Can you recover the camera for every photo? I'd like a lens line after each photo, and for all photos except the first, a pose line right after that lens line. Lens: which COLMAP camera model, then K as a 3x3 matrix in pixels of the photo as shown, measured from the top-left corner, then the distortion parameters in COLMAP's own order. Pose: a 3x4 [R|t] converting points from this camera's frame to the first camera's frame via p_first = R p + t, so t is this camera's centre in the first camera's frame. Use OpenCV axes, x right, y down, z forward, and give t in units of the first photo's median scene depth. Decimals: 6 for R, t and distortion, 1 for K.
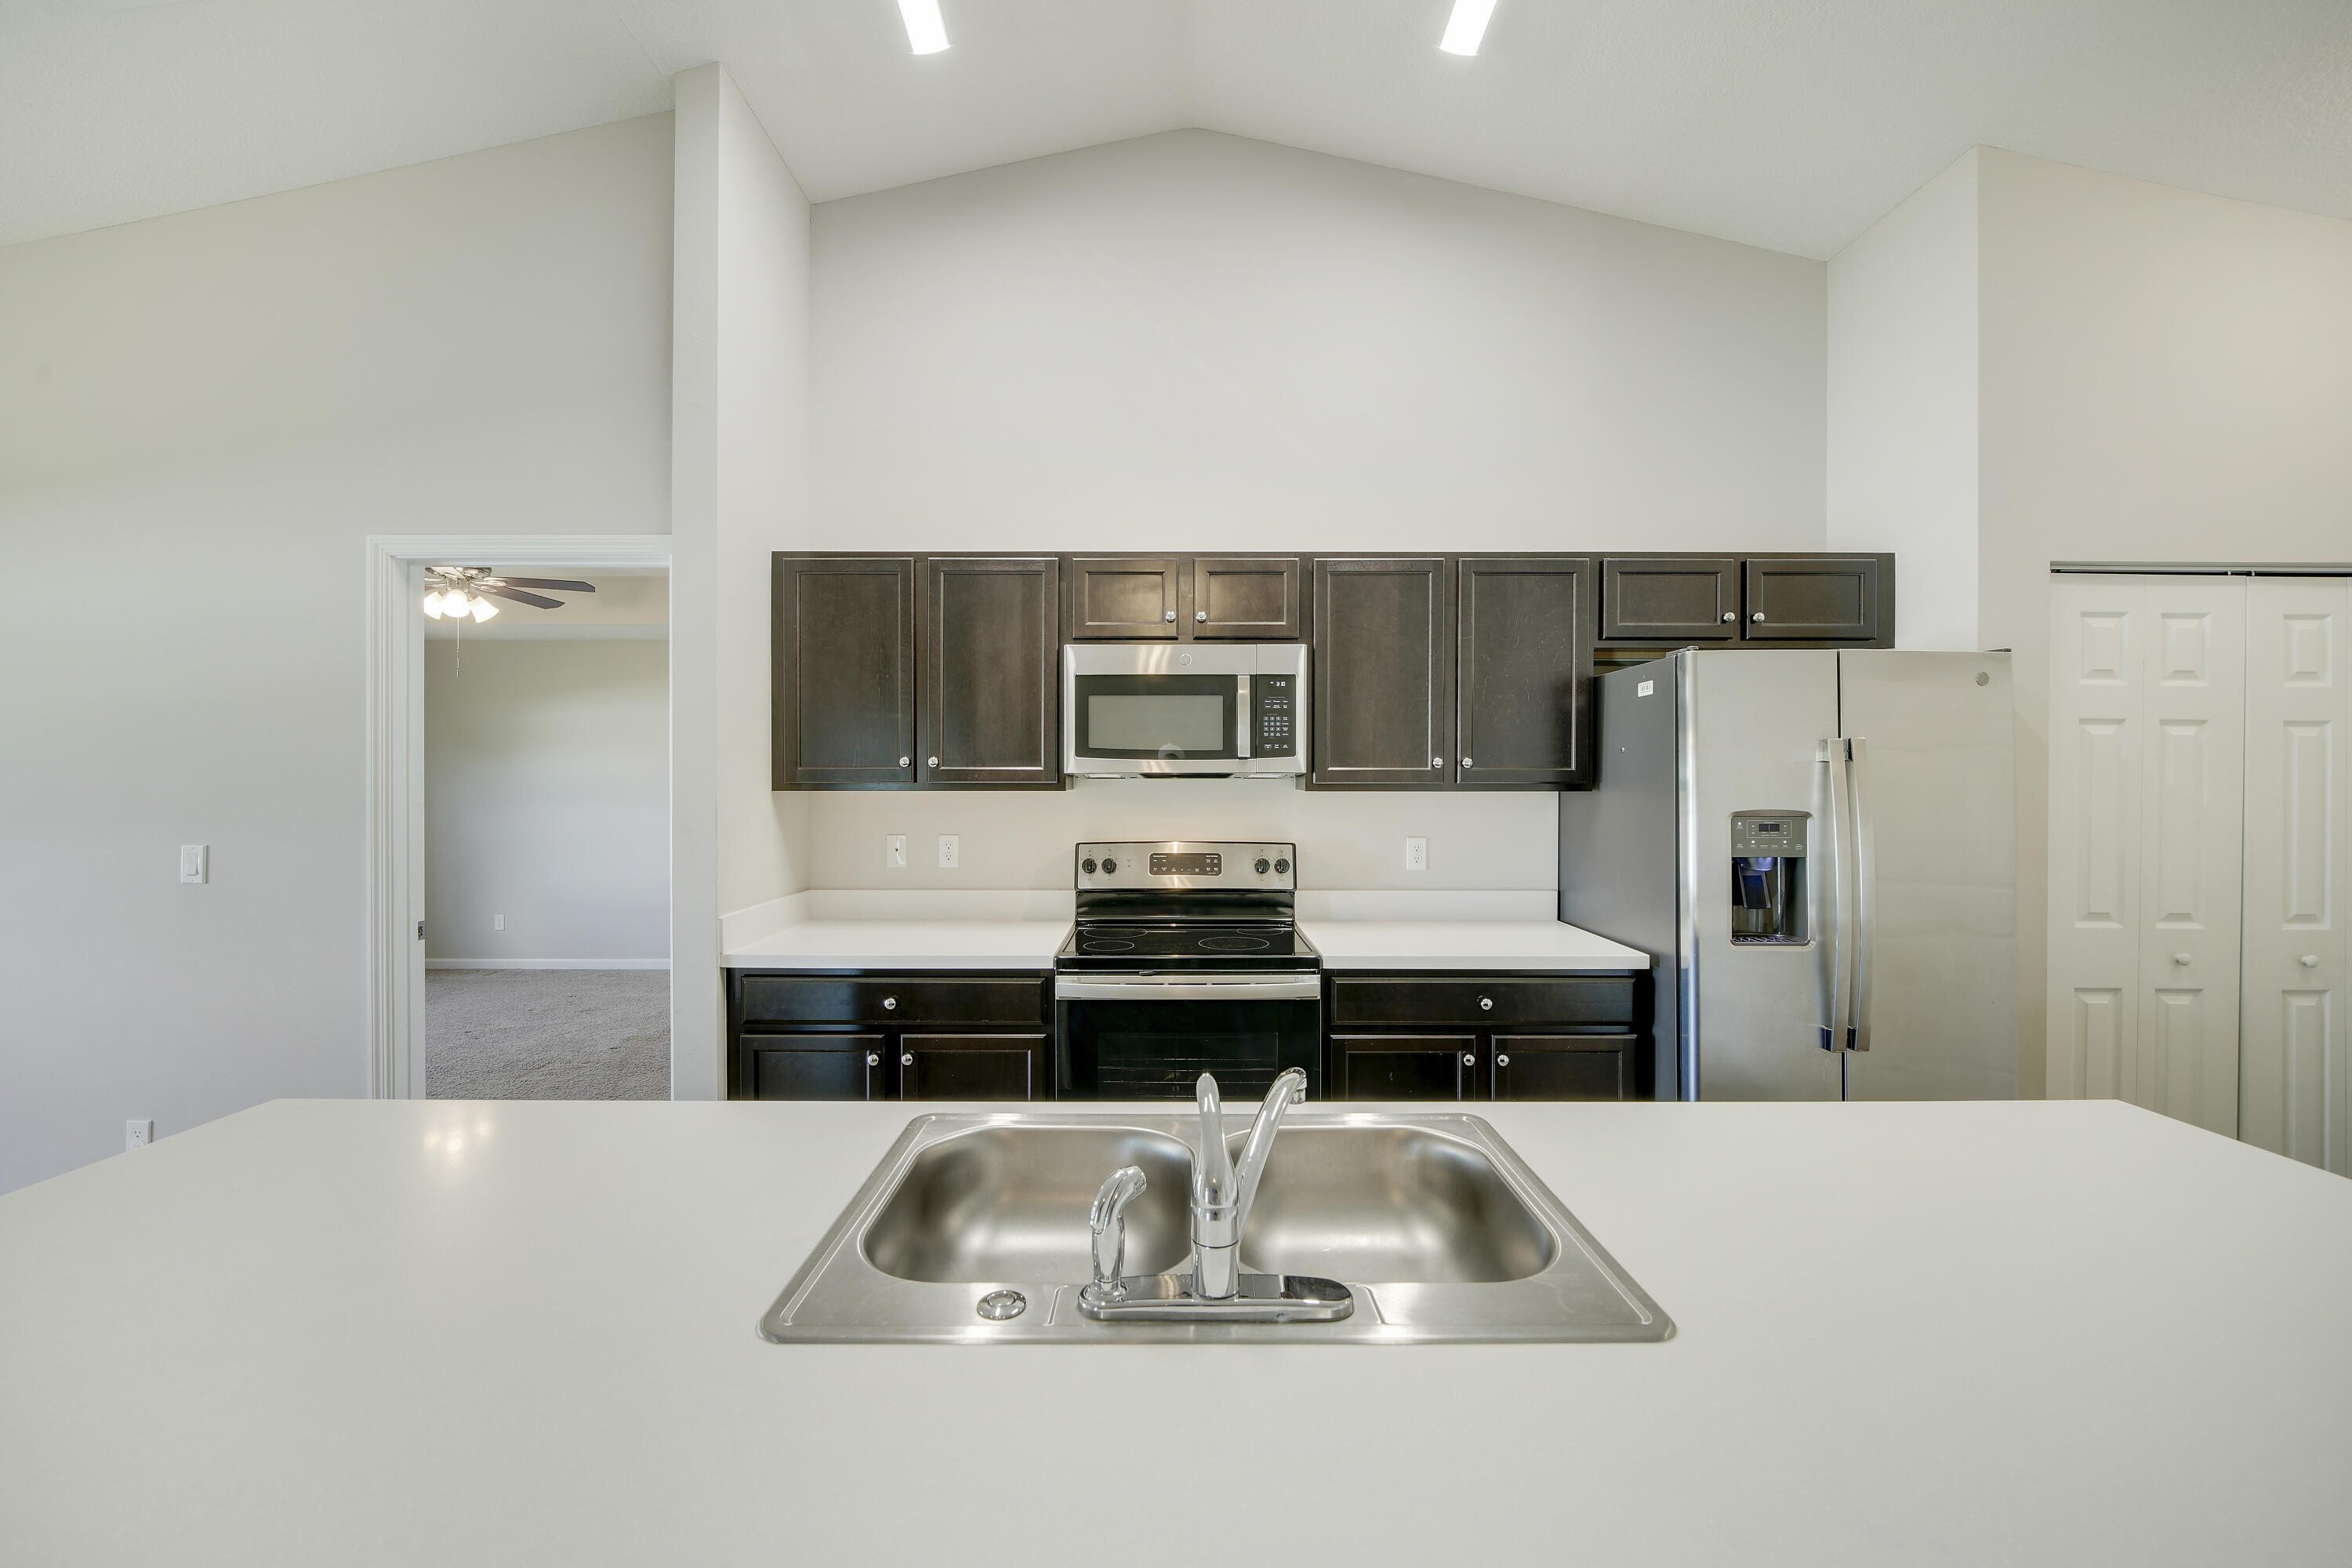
lens RADIAL K [[930.8, 0, 1172.8], [0, 930.8, 786.9], [0, 0, 1]] dist [-0.011987, 0.001948]
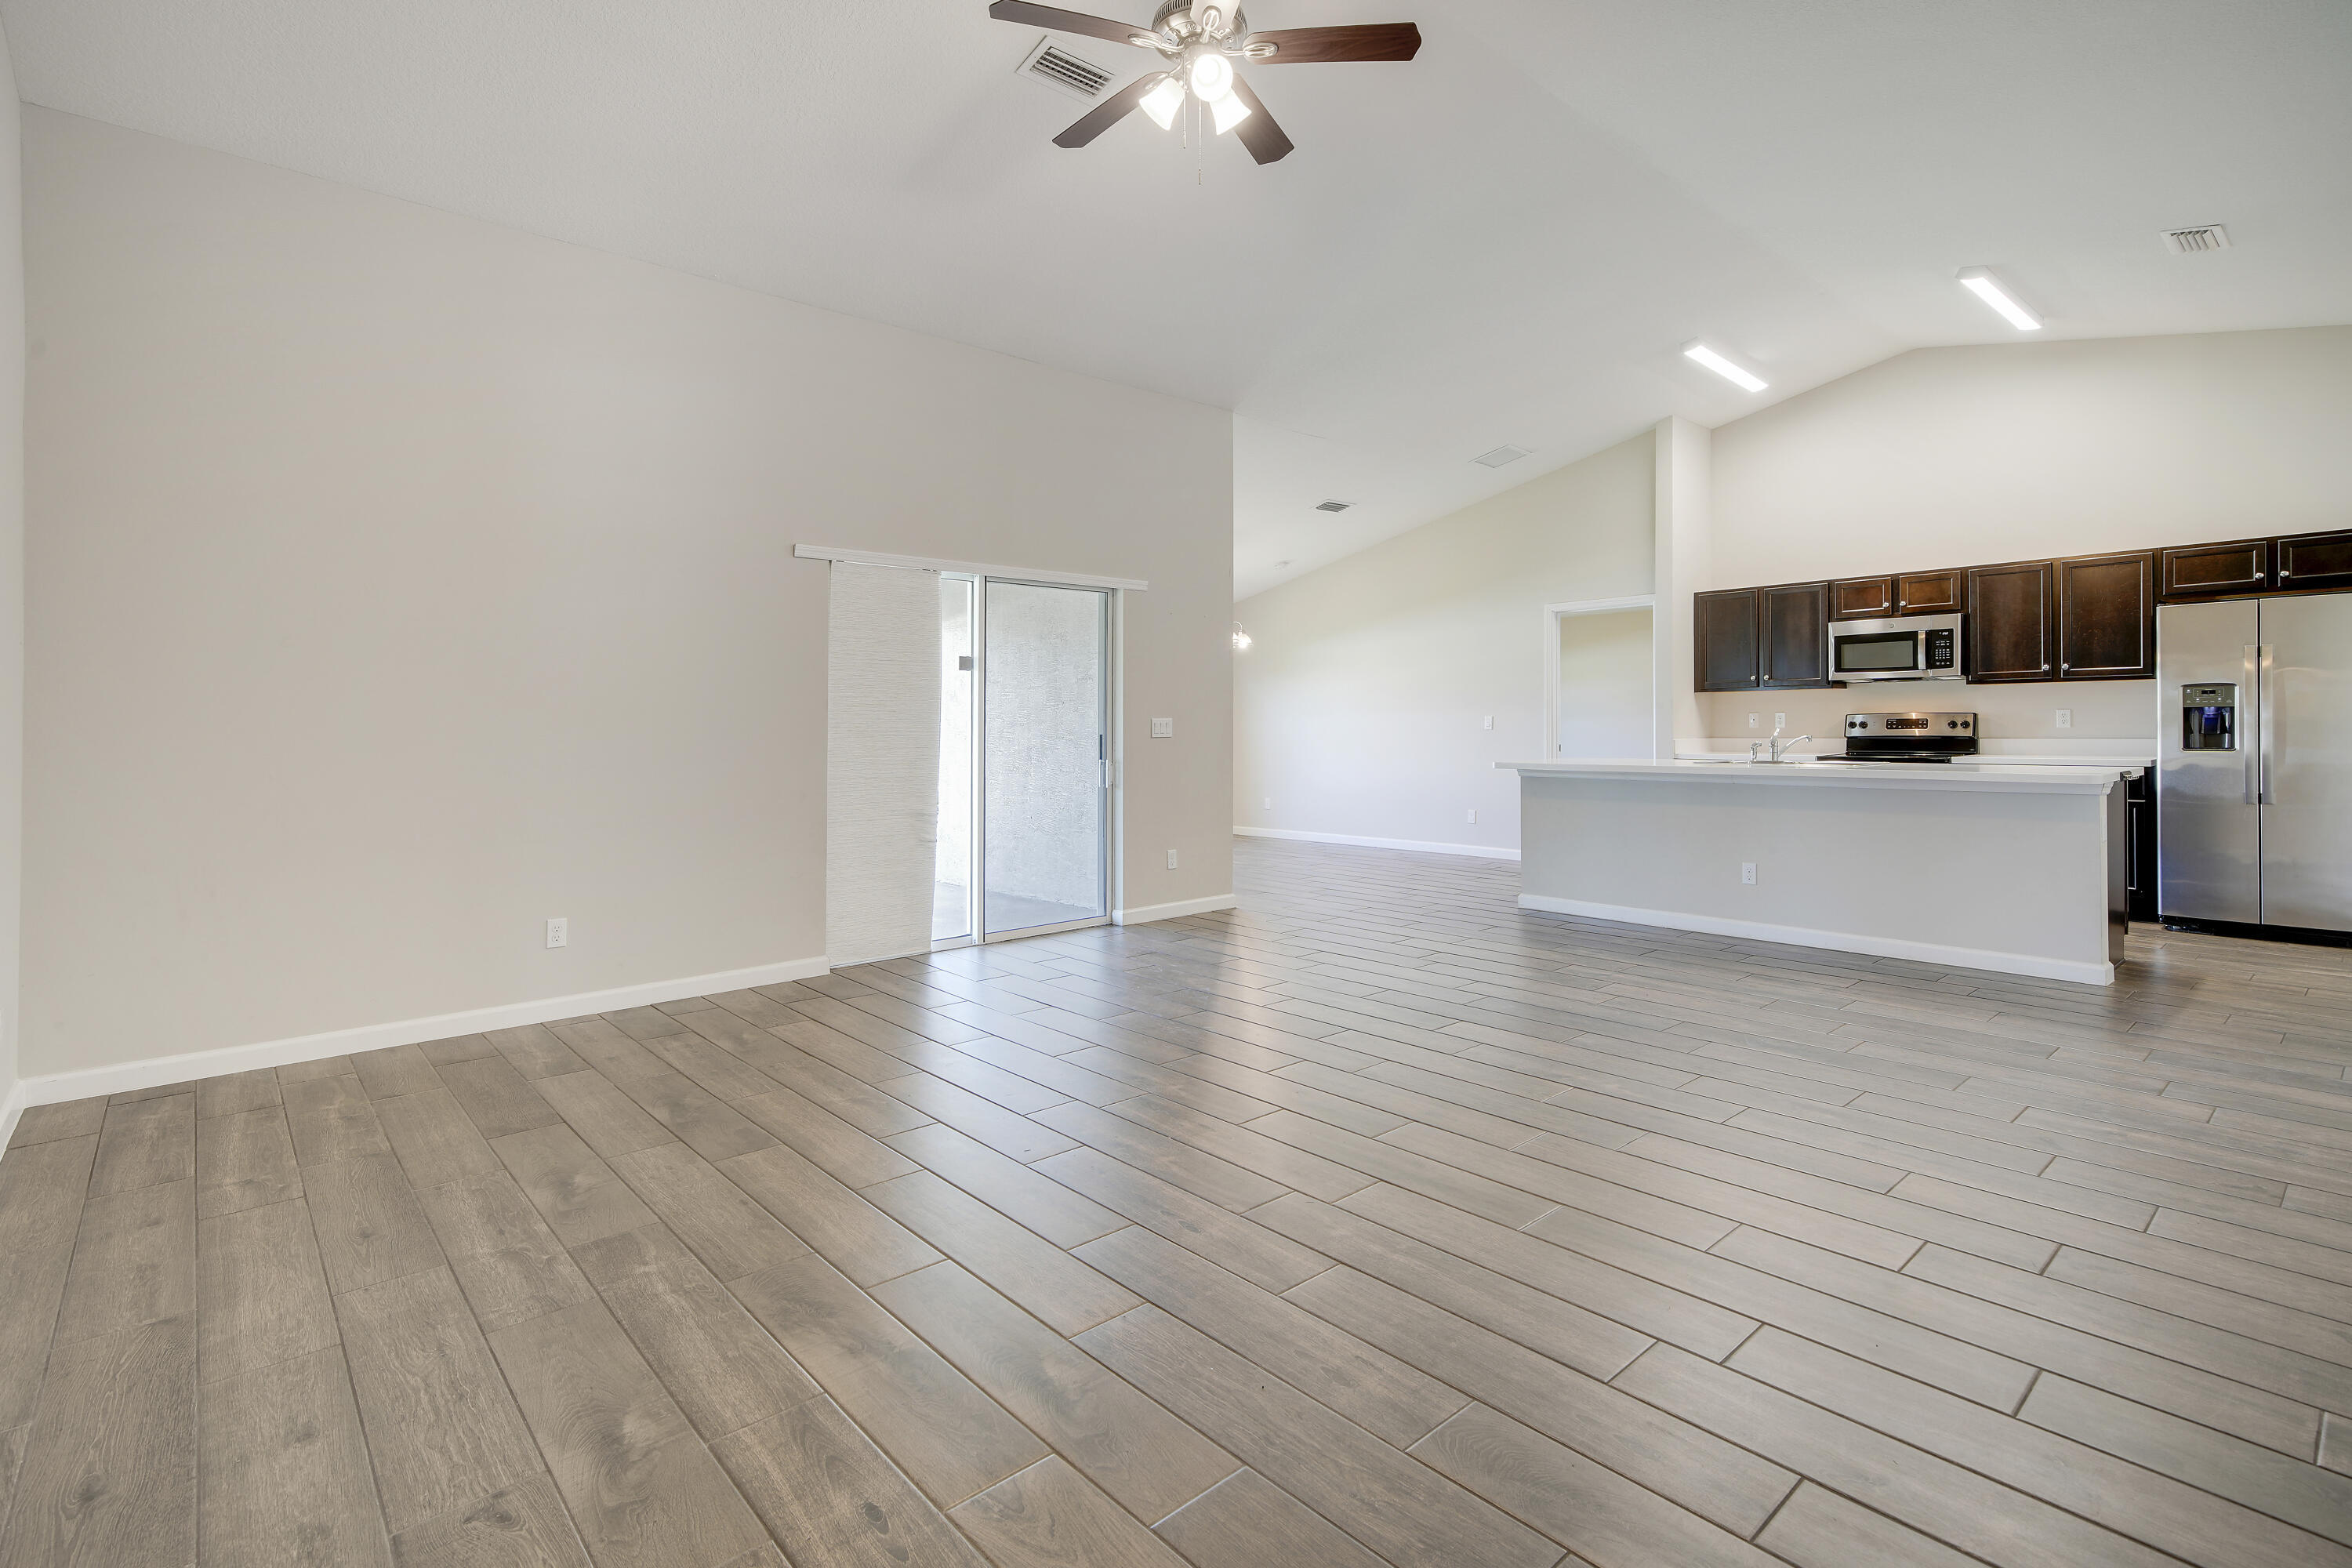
lens RADIAL K [[1104.3, 0, 1155.5], [0, 1104.3, 729.8], [0, 0, 1]] dist [-0.001199, 0.005337]
pose [[0.650604, -0.004235, -0.759406, 0.830147], [0.003265, 0.999991, -0.002779, 0.104632], [0.759411, -0.000671, 0.650611, -1.920921]]
